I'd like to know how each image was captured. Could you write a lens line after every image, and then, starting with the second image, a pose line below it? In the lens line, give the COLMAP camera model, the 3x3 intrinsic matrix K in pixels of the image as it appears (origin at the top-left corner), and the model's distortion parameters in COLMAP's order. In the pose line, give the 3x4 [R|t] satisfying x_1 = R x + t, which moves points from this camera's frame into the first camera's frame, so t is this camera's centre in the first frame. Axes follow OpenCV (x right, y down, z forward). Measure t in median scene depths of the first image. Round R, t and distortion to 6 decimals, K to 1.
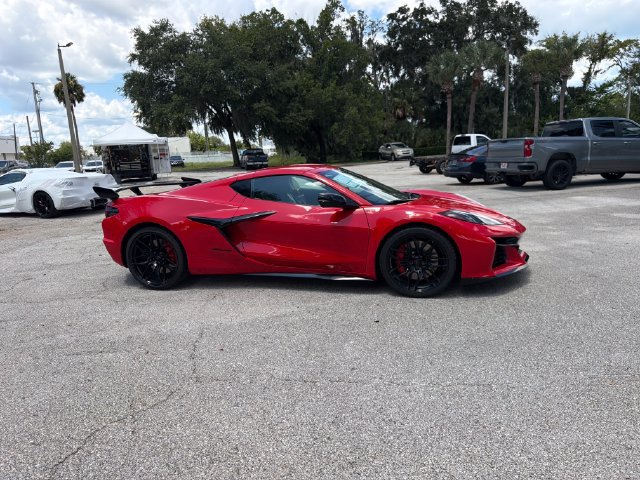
lens RADIAL K [[454.0, 0, 318.6], [0, 454.0, 253.3], [0, 0, 1]] dist [0.049615, -0.062572]
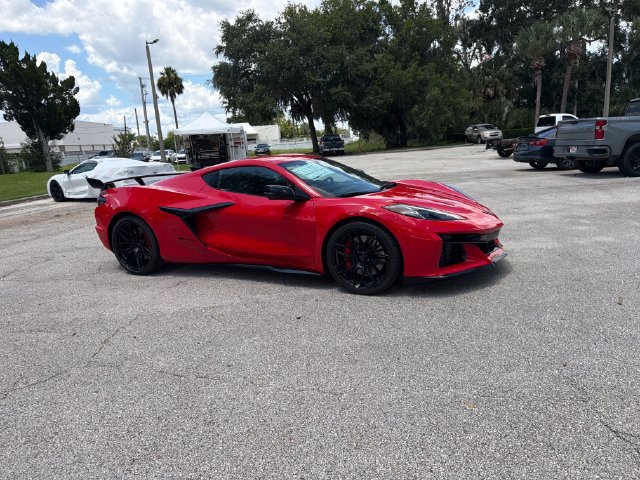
lens RADIAL K [[454.0, 0, 318.6], [0, 454.0, 253.3], [0, 0, 1]] dist [0.049615, -0.062572]
pose [[0.979715, 0.031139, -0.197960, 0.036585], [-0.024899, 0.999114, 0.033936, -0.002330], [0.198841, -0.028319, 0.979622, 0.005286]]
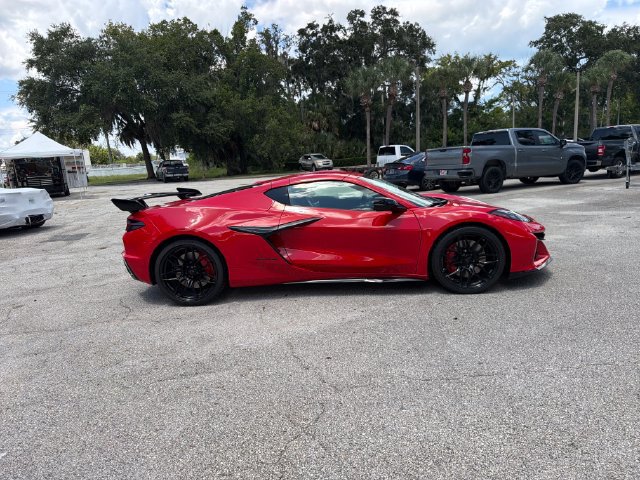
lens RADIAL K [[454.0, 0, 318.6], [0, 454.0, 253.3], [0, 0, 1]] dist [0.049615, -0.062572]
pose [[0.979421, -0.051112, 0.195251, -0.037171], [0.055989, 0.998240, -0.019540, 0.000620], [-0.193909, 0.030069, 0.980559, 0.004397]]
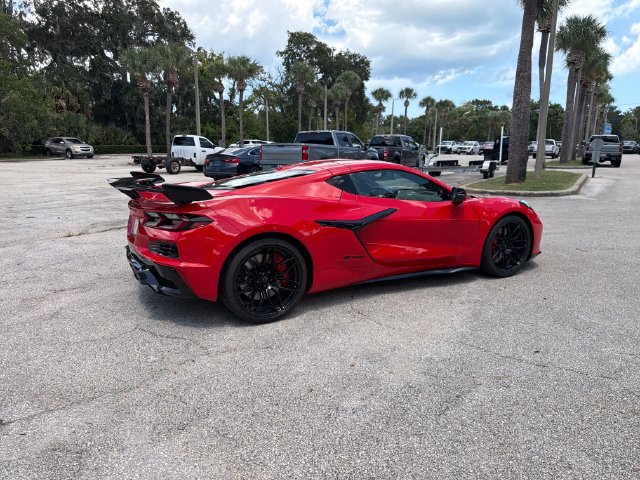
lens RADIAL K [[456.2, 0, 320.0], [0, 456.2, 240.0], [0, 0, 1]] dist [0.053091, -0.063001]
pose [[0.728525, -0.086493, 0.679537, -0.104973], [0.109392, 0.993956, 0.009234, -0.006726], [-0.676228, 0.067609, 0.733583, 0.053586]]
